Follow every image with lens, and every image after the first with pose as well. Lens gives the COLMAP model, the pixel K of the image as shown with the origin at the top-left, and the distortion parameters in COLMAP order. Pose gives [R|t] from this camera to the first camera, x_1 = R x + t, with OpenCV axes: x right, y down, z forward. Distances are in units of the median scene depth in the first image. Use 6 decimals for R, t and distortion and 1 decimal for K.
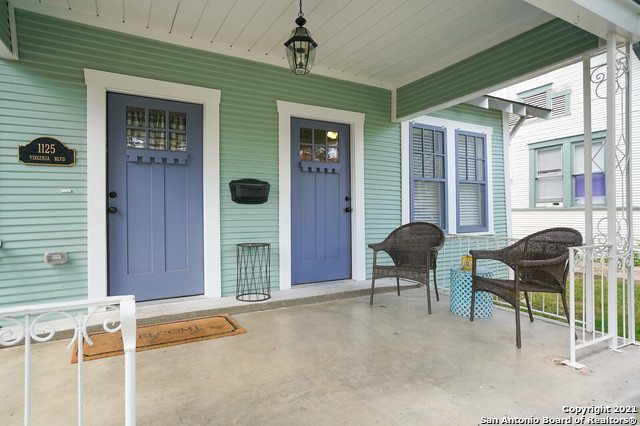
lens RADIAL K [[361.6, 0, 320.7], [0, 361.6, 213.7], [0, 0, 1]] dist [-0.008518, 0.008775]
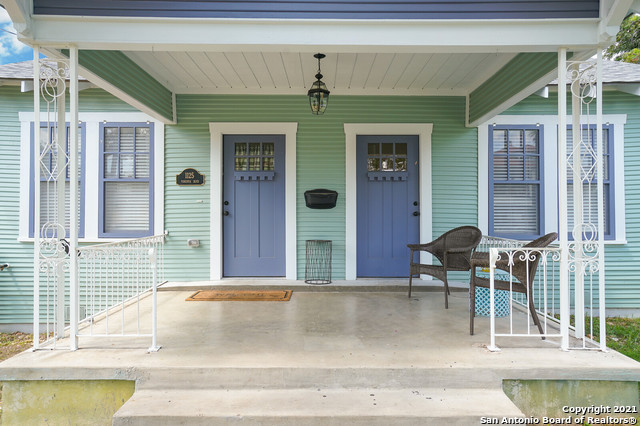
lens RADIAL K [[417.8, 0, 321.0], [0, 417.8, 211.9], [0, 0, 1]] dist [-0.008759, -0.000433]
pose [[0.870887, 0.002089, -0.491478, 0.560557], [-0.009410, 0.999879, -0.012424, 0.001801], [0.491393, 0.015445, 0.870801, -0.284243]]
